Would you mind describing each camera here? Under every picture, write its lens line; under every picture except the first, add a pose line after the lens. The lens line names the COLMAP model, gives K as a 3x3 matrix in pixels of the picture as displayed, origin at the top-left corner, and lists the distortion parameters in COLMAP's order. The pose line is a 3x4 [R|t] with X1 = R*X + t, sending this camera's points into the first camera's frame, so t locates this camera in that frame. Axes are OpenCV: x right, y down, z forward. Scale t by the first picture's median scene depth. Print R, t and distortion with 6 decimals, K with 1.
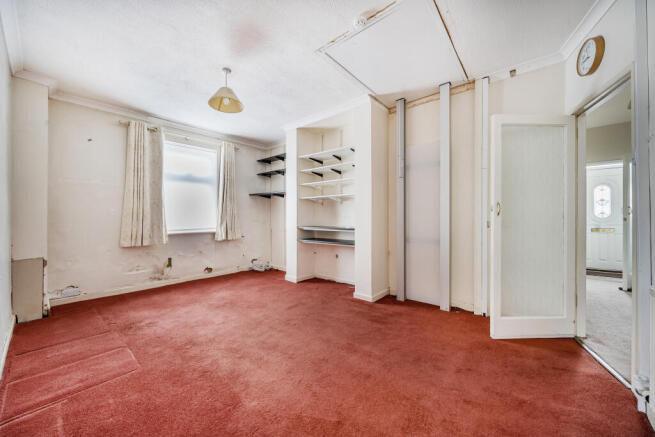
lens RADIAL K [[245.9, 0, 329.0], [0, 245.9, 219.5], [0, 0, 1]] dist [-0.001421, -0.000158]
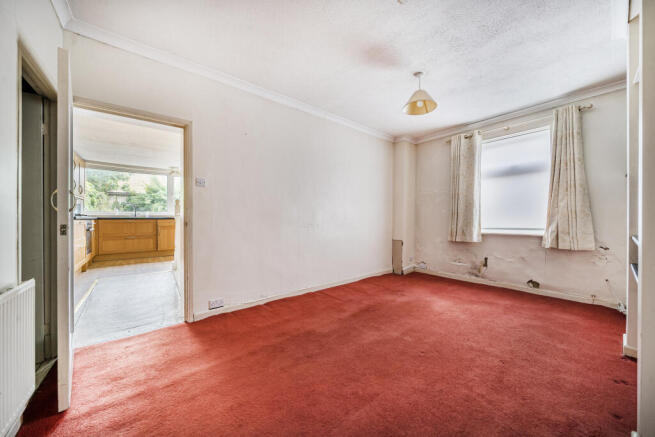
lens RADIAL K [[245.9, 0, 329.0], [0, 245.9, 219.5], [0, 0, 1]] dist [-0.001421, -0.000158]
pose [[-0.197554, 0.002369, -0.980289, 0.455448], [-0.008141, 0.999959, 0.004057, 0.004024], [0.980258, 0.008782, -0.197527, 0.584433]]
